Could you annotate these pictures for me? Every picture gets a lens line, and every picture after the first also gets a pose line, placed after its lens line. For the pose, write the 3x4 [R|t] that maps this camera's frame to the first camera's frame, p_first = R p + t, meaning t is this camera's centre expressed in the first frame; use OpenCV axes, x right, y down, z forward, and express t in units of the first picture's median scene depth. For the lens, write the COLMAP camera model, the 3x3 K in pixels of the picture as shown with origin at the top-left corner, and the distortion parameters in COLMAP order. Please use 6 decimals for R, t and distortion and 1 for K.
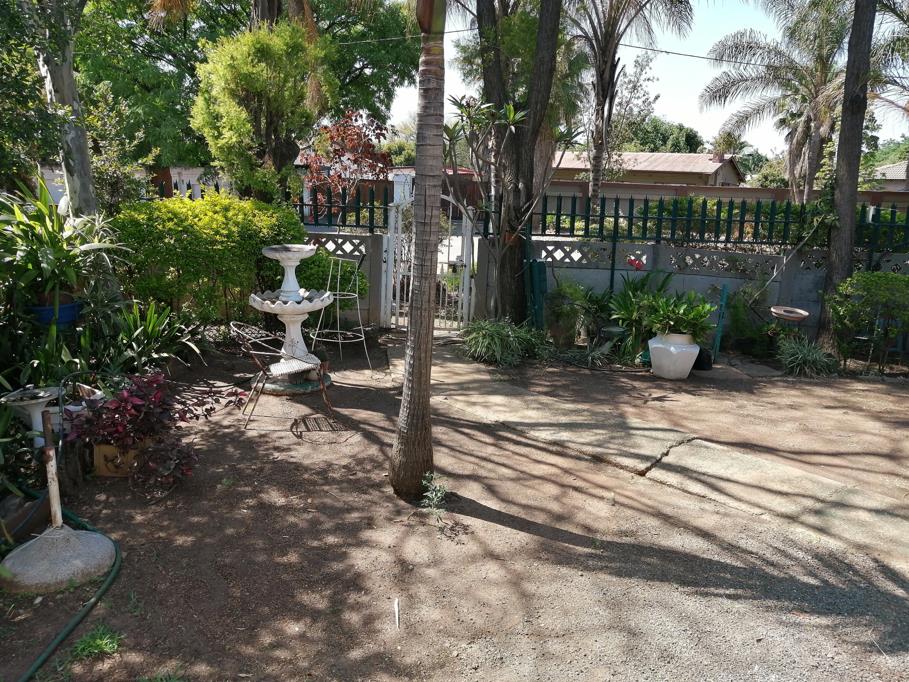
lens RADIAL K [[722.8, 0, 454.5], [0, 722.8, 341.0], [0, 0, 1]] dist [-0.032142, 0.072343]
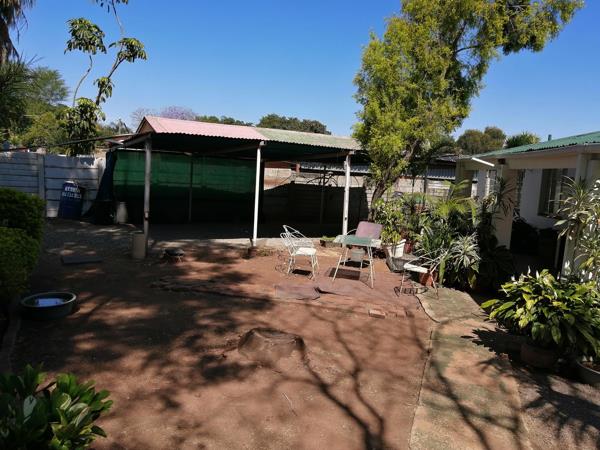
lens RADIAL K [[477.1, 0, 300.0], [0, 477.1, 225.0], [0, 0, 1]] dist [-0.032142, 0.072343]
pose [[-0.505448, -0.159657, 0.847957, -0.015380], [0.098294, 0.965681, 0.240414, -0.332517], [-0.857240, 0.204866, -0.472408, 1.503412]]
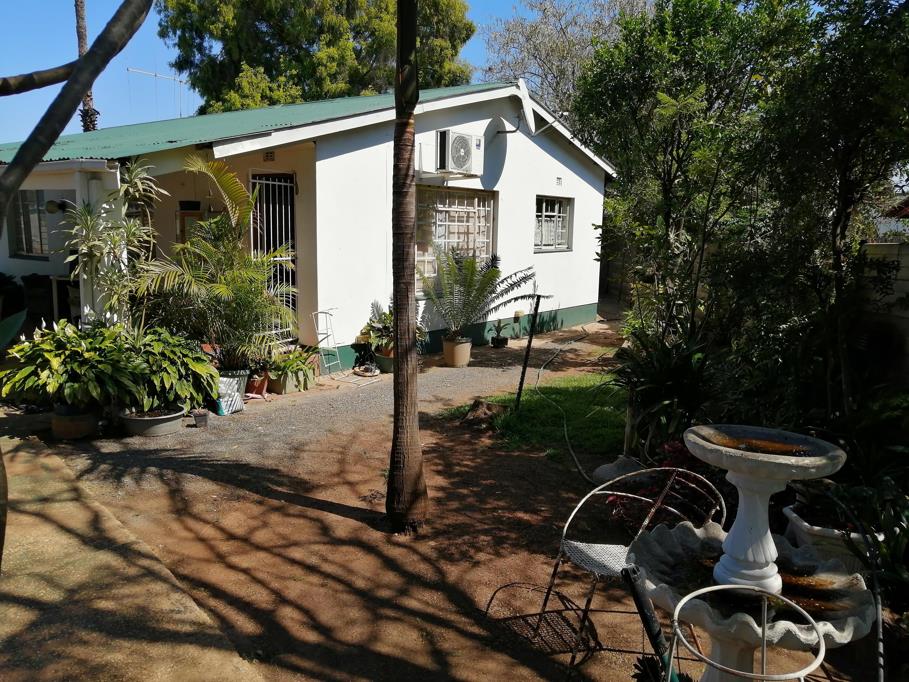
lens RADIAL K [[722.8, 0, 454.5], [0, 722.8, 341.0], [0, 0, 1]] dist [-0.032142, 0.072343]
pose [[-0.998200, -0.059155, -0.009879, -0.099245], [-0.058786, 0.932420, 0.356564, -0.394079], [-0.011881, 0.356502, -0.934219, 1.779025]]
